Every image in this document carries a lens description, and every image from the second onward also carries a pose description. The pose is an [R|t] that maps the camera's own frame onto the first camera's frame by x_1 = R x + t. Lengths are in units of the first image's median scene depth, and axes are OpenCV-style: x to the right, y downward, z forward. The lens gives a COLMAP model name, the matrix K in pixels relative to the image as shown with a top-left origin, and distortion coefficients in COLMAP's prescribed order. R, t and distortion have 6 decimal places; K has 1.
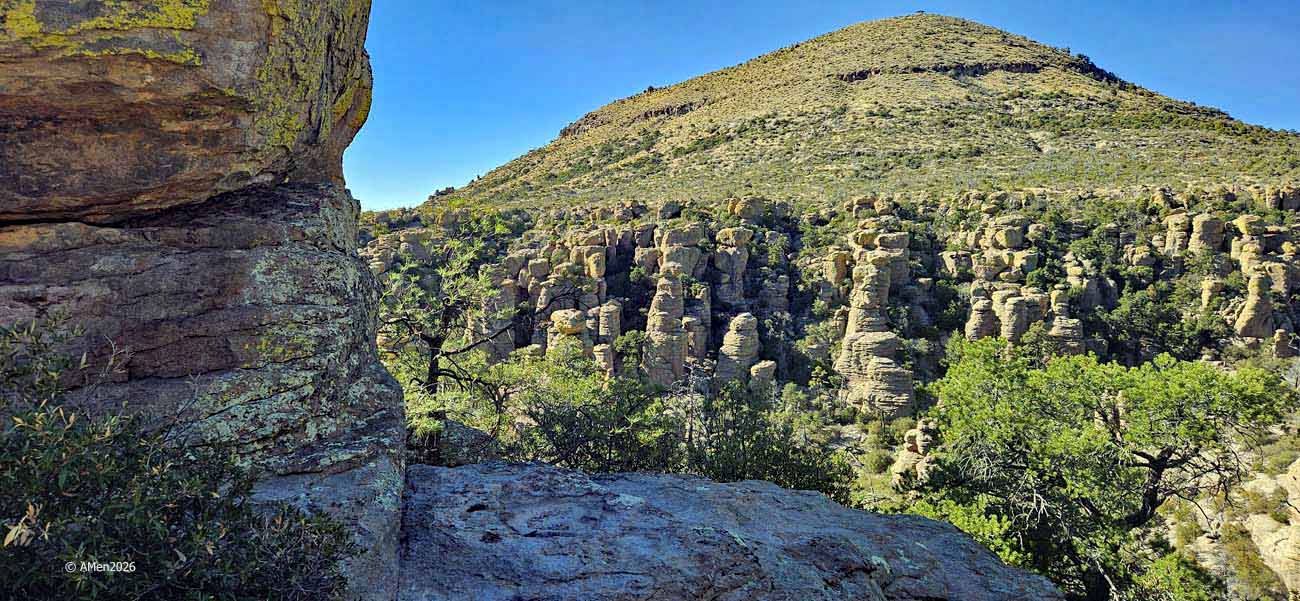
lens RADIAL K [[812.8, 0, 647.2], [0, 812.8, 298.3], [0, 0, 1]] dist [0.008535, 0.000708]
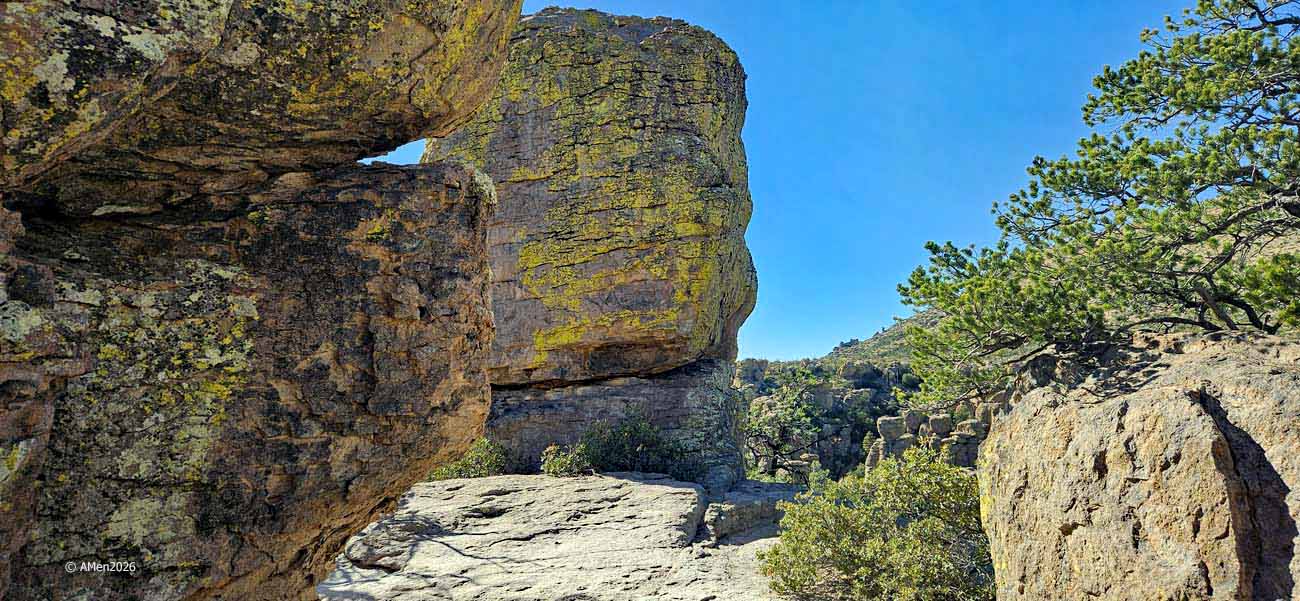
lens RADIAL K [[812.8, 0, 647.2], [0, 812.8, 299.6], [0, 0, 1]] dist [0.008535, 0.000708]
pose [[0.883402, -0.013899, -0.468410, 0.665037], [-0.071837, 0.983729, -0.164671, 0.104045], [0.463078, 0.179120, 0.868029, -1.455303]]
